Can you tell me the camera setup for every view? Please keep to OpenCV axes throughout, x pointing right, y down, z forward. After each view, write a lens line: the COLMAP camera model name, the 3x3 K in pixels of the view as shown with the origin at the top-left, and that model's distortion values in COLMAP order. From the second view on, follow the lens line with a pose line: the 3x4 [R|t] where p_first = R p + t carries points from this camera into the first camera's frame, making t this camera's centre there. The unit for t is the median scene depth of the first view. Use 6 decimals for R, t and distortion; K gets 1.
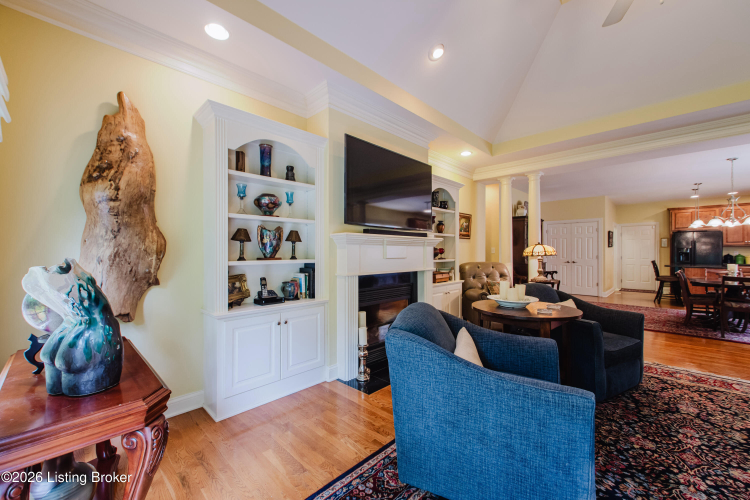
lens RADIAL K [[302.5, 0, 371.3], [0, 302.5, 249.5], [0, 0, 1]] dist [0.000713, -0.002103]
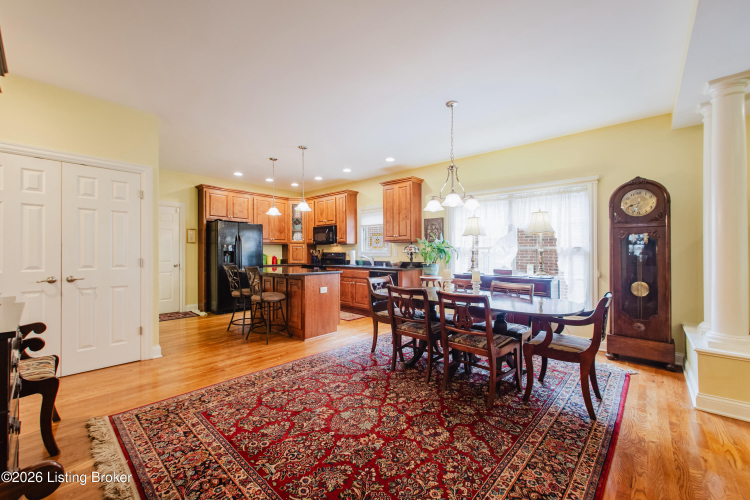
lens RADIAL K [[302.5, 0, 369.1], [0, 302.5, 251.9], [0, 0, 1]] dist [0.000713, -0.002103]
pose [[-0.029694, -0.000164, 0.999559, 0.845628], [-0.012047, 0.999927, -0.000193, 0.021288], [-0.999486, -0.012047, -0.029694, 1.780510]]
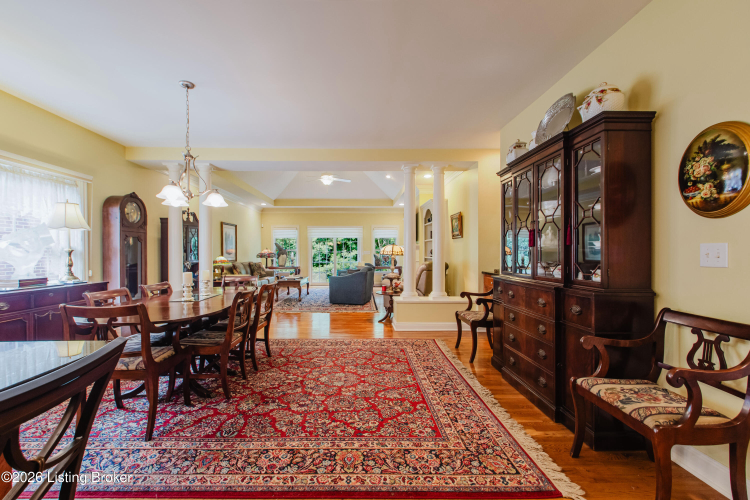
lens RADIAL K [[302.5, 0, 361.0], [0, 302.5, 250.9], [0, 0, 1]] dist [0.000713, -0.002103]
pose [[-0.703171, -0.001028, -0.711020, 2.052796], [0.005633, 0.999960, -0.007017, 0.022261], [0.710998, -0.008939, -0.703137, 2.432509]]
